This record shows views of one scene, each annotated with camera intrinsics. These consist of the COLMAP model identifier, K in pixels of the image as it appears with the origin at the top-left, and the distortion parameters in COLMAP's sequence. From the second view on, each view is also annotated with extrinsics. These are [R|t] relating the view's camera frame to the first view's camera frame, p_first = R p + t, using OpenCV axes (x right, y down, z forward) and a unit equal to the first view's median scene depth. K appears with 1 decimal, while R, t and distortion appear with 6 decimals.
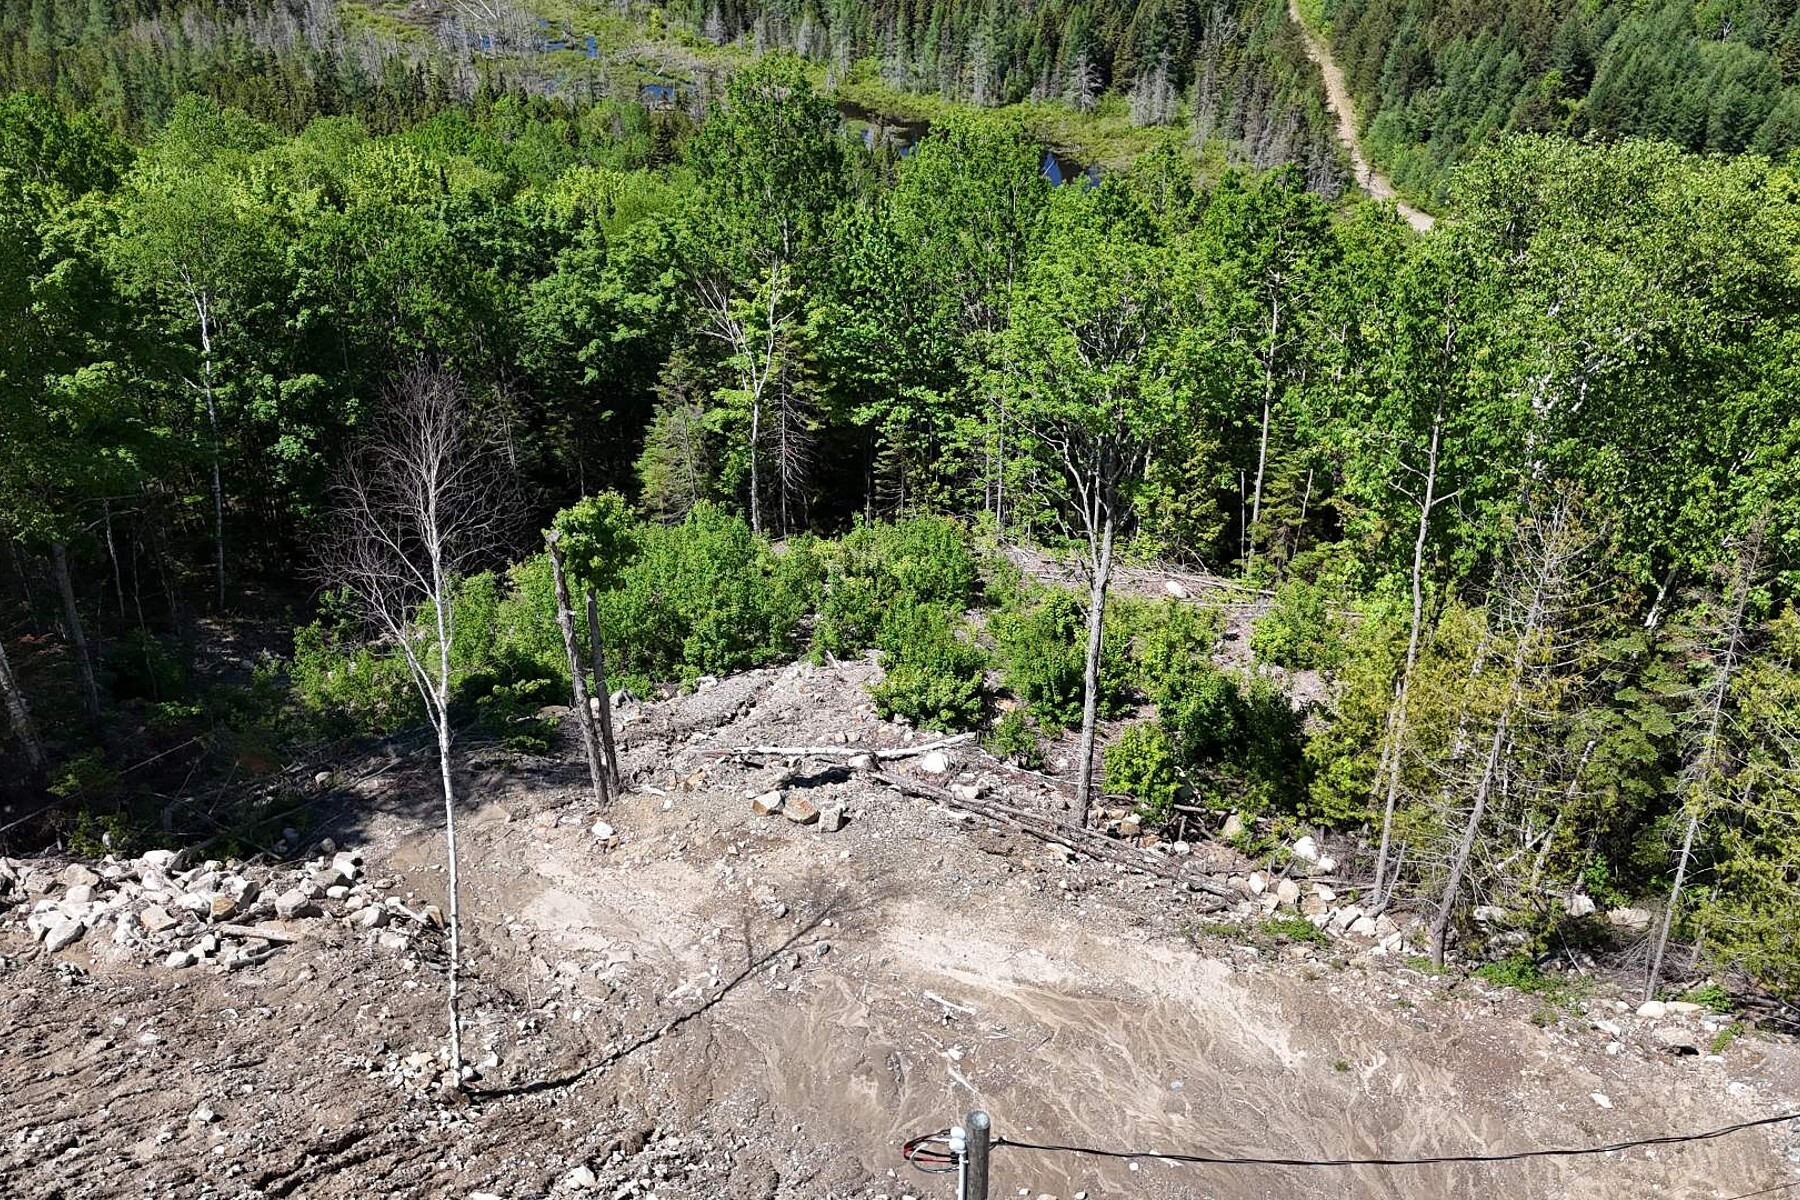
lens RADIAL K [[1555.3, 0, 900.5], [0, 1555.3, 601.9], [0, 0, 1]] dist [0.082378, -0.100006]
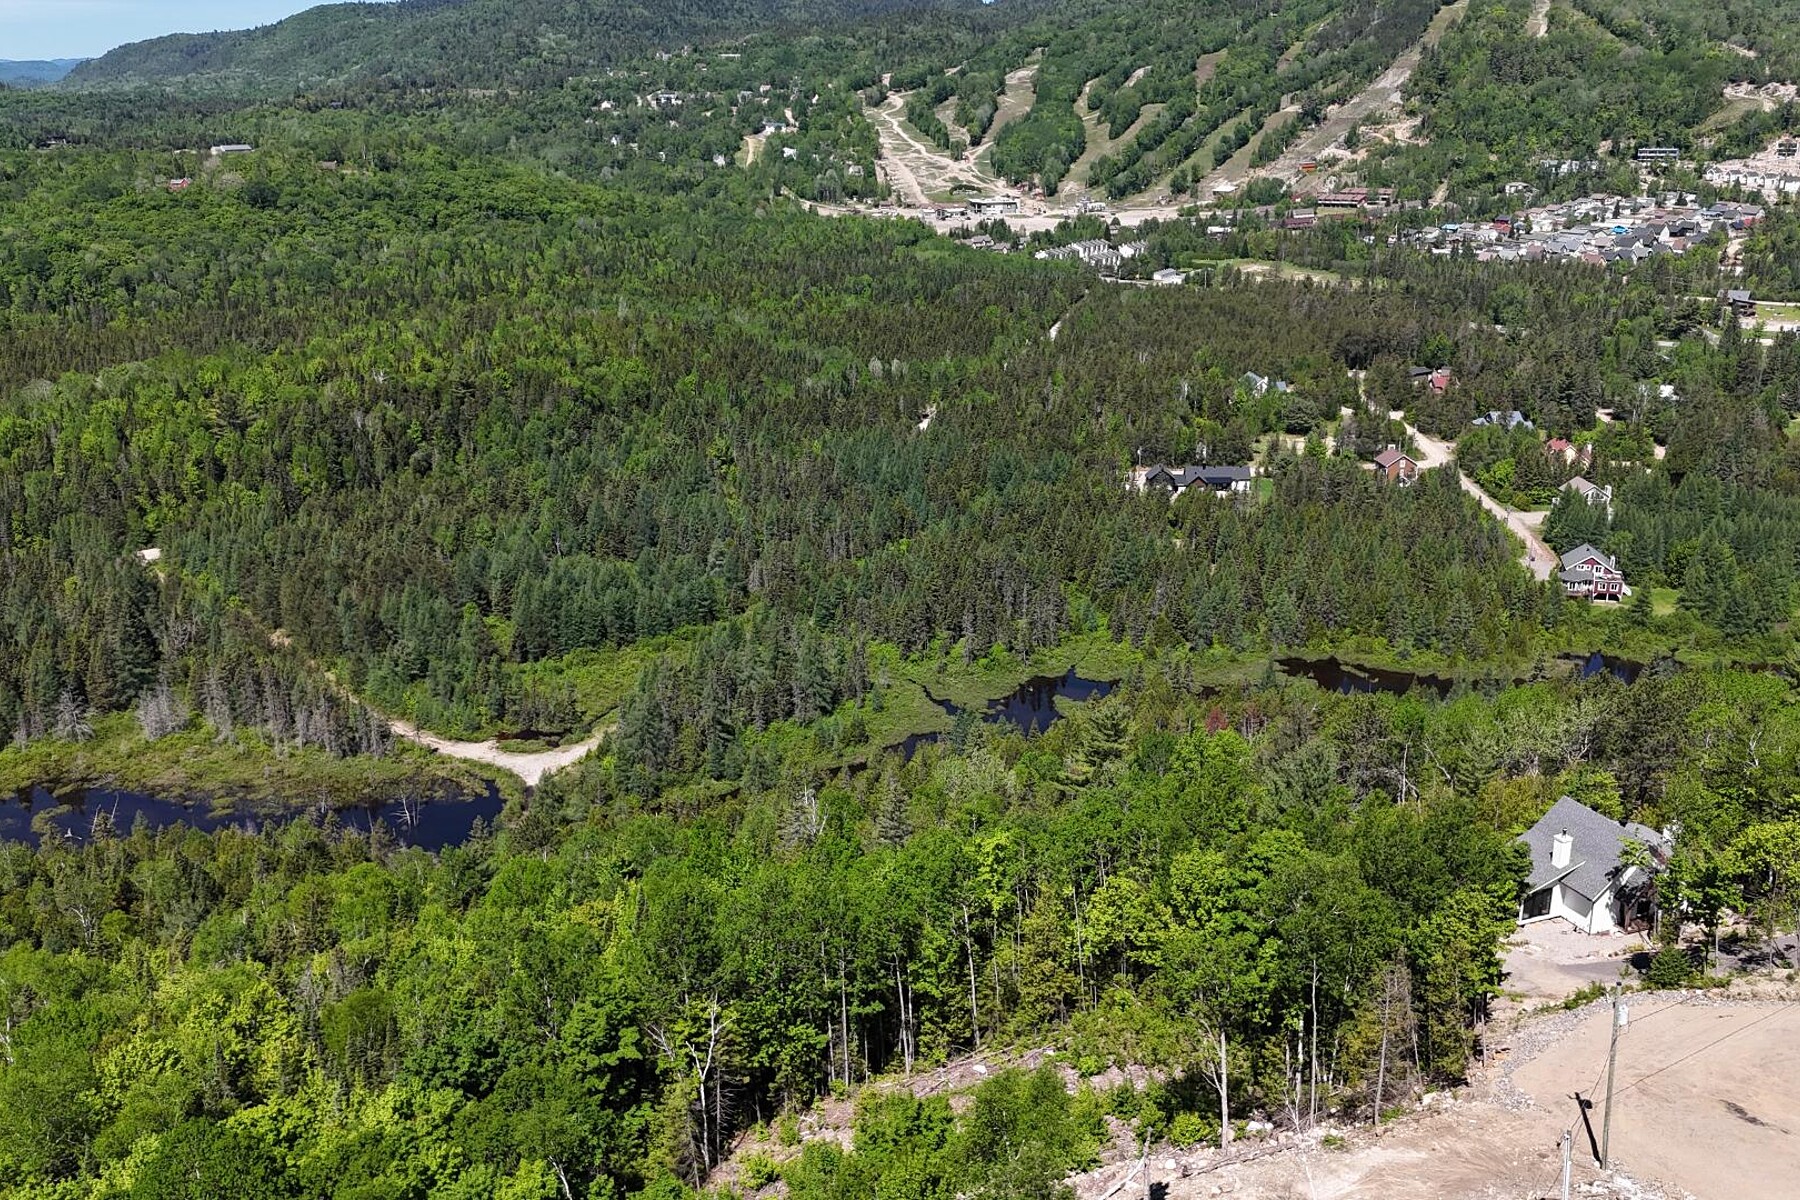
lens RADIAL K [[1555.3, 0, 906.2], [0, 1555.3, 601.2], [0, 0, 1]] dist [0.082378, -0.100006]
pose [[0.664915, -0.234837, 0.709041, -1.161279], [0.408009, 0.909338, -0.081442, -0.430567], [-0.625632, 0.343447, 0.700449, -0.478127]]
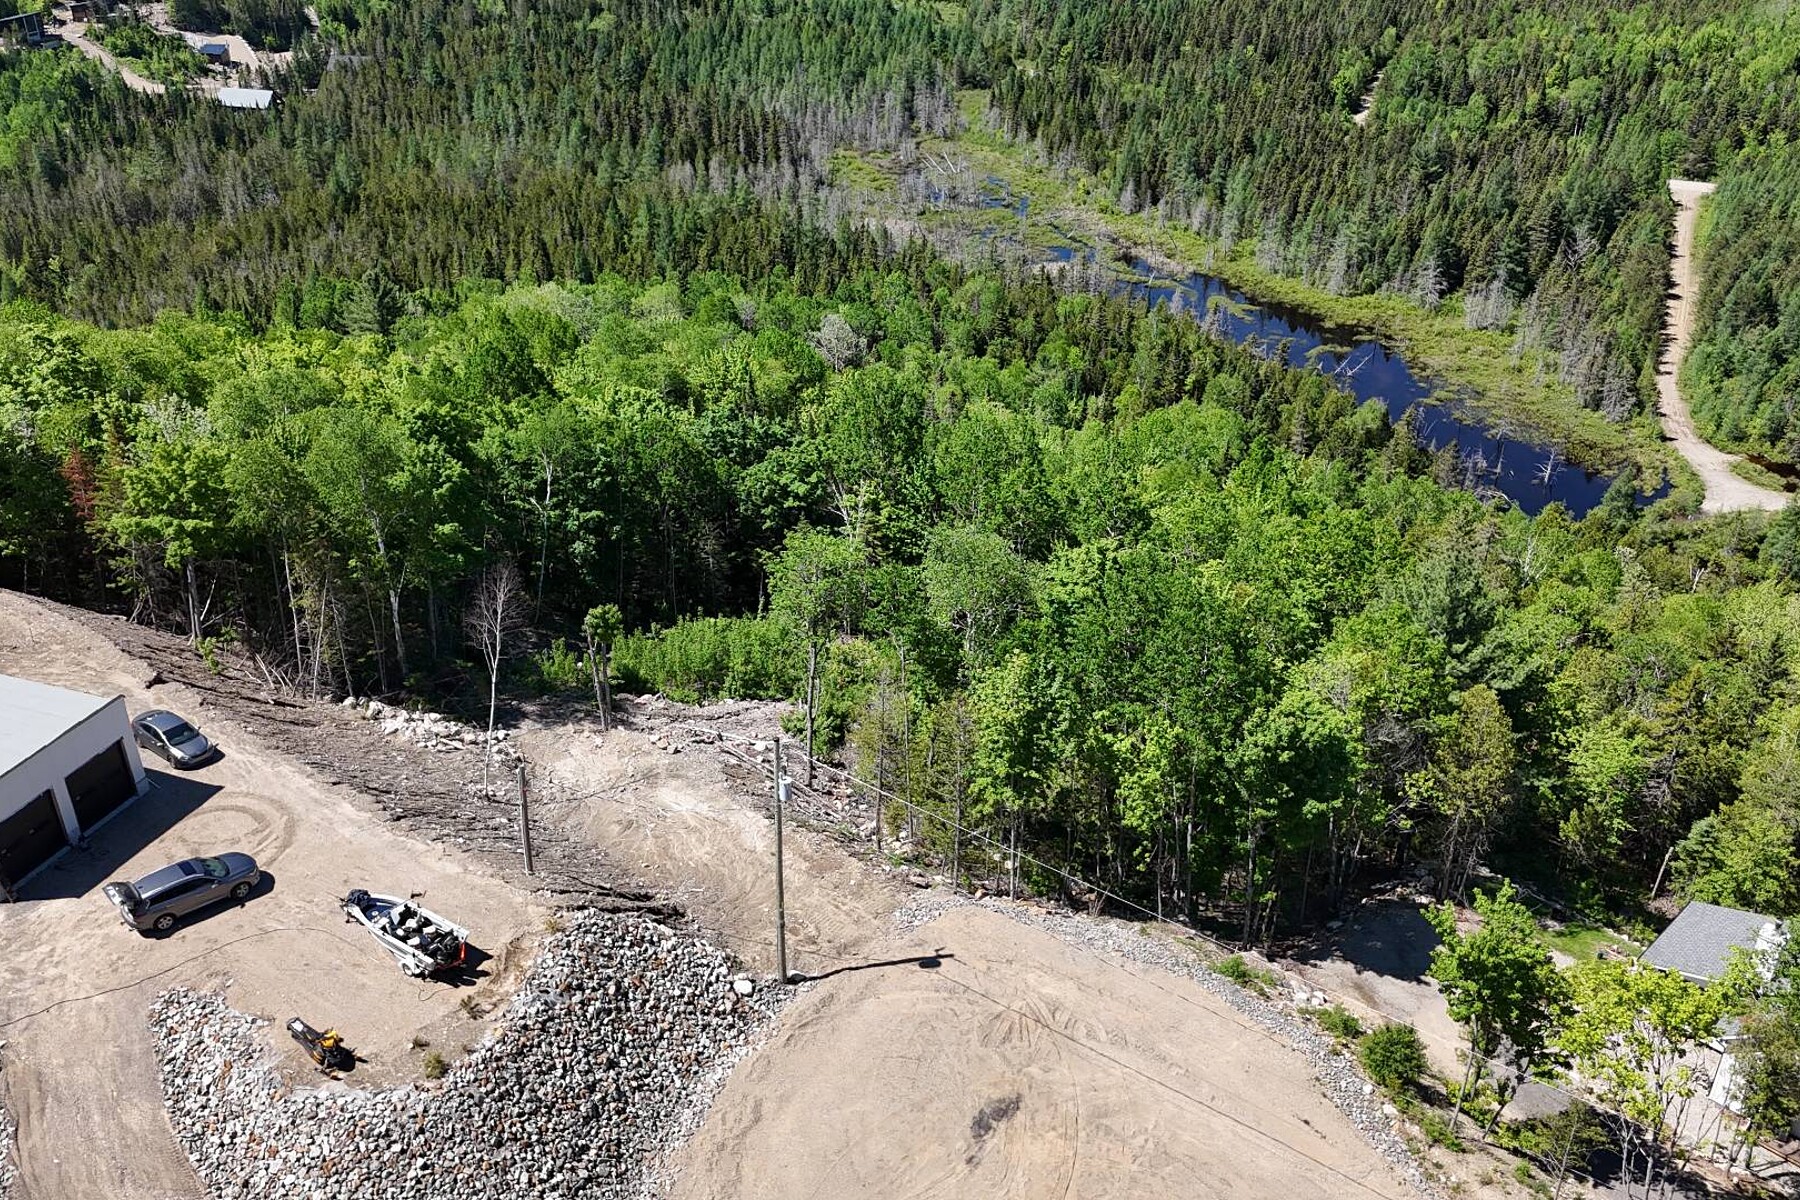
lens RADIAL K [[1555.3, 0, 911.2], [0, 1555.3, 604.2], [0, 0, 1]] dist [0.082378, -0.100006]
pose [[0.947574, 0.159719, -0.276755, 0.535290], [-0.174793, 0.984132, -0.030514, -0.043036], [0.267489, 0.077289, 0.960456, -0.716272]]
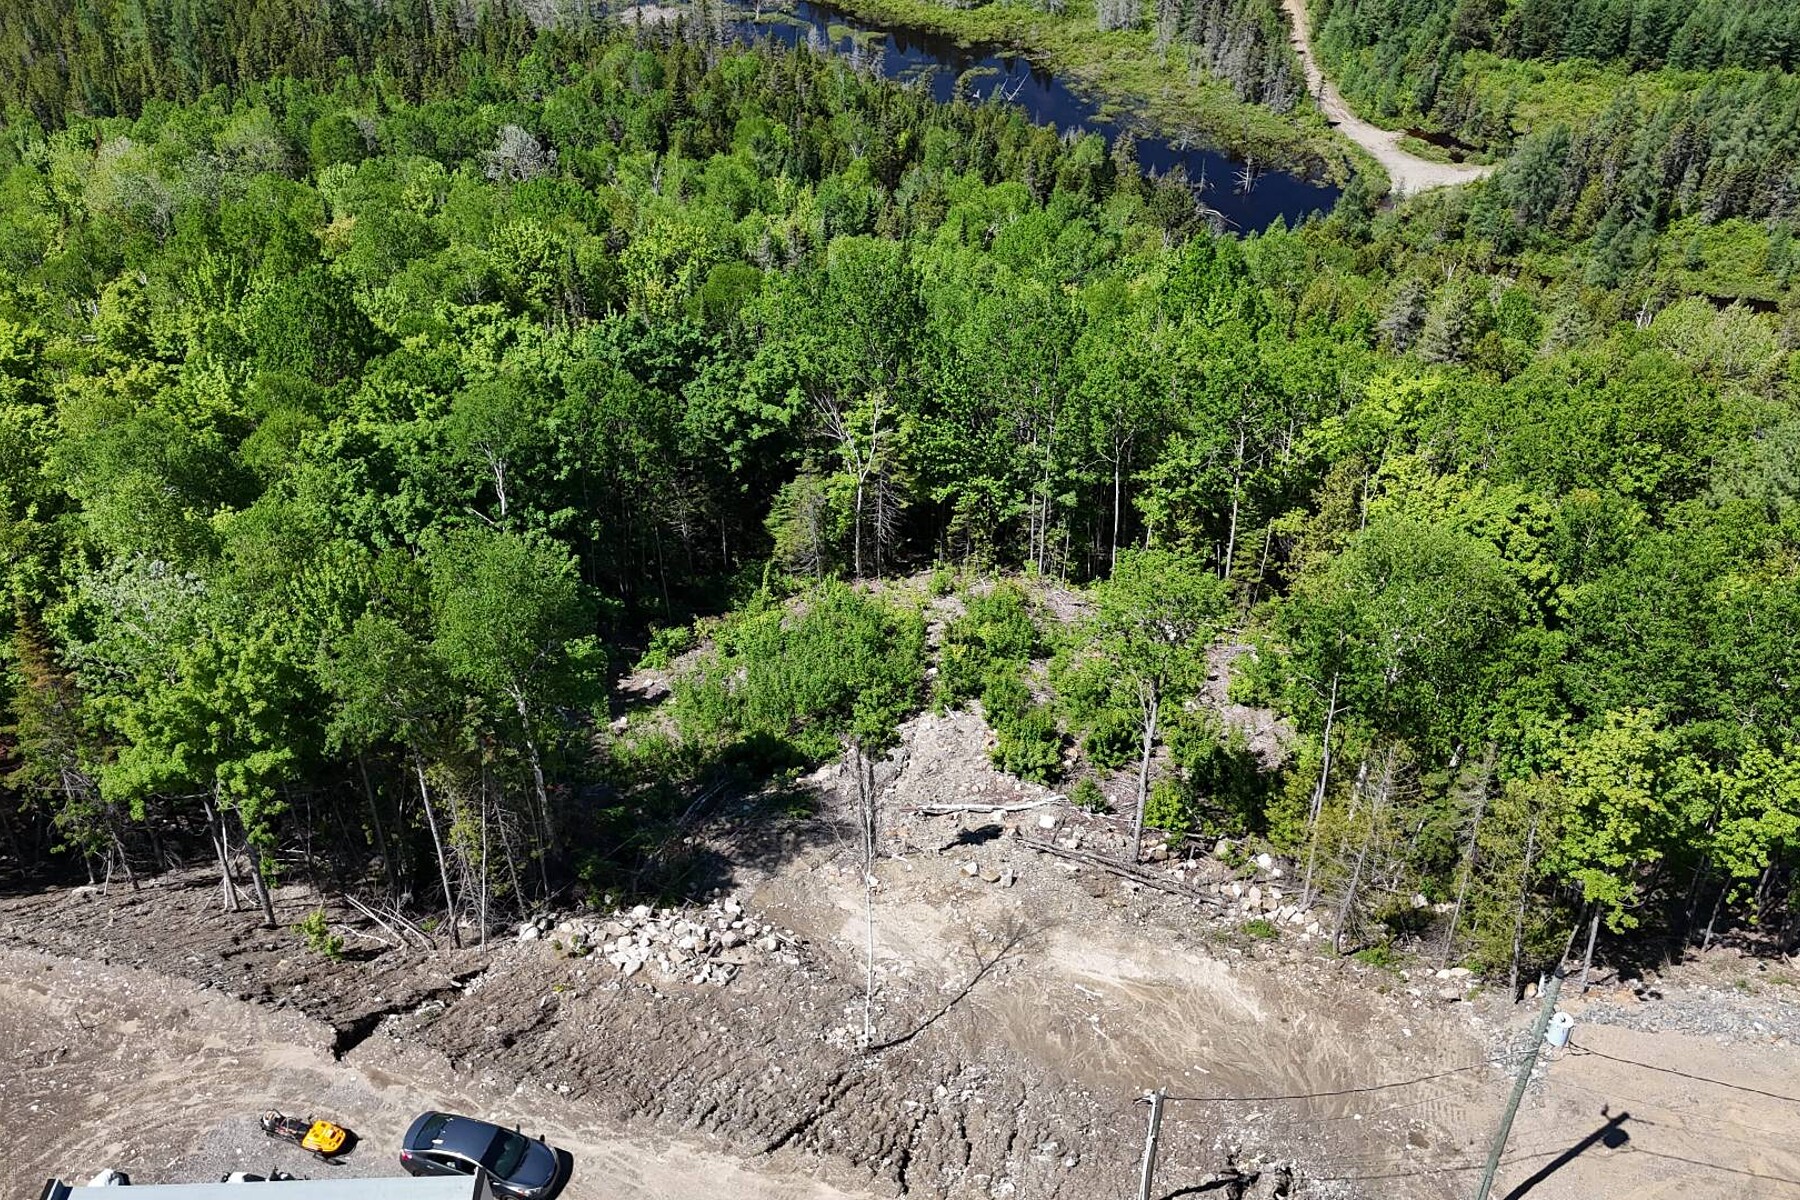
lens RADIAL K [[1555.3, 0, 900.8], [0, 1555.3, 598.0], [0, 0, 1]] dist [0.082378, -0.100006]
pose [[0.999264, -0.026584, 0.027636, -0.117997], [0.023209, 0.992977, 0.116005, -0.225387], [-0.030526, -0.115279, 0.992864, -0.431339]]
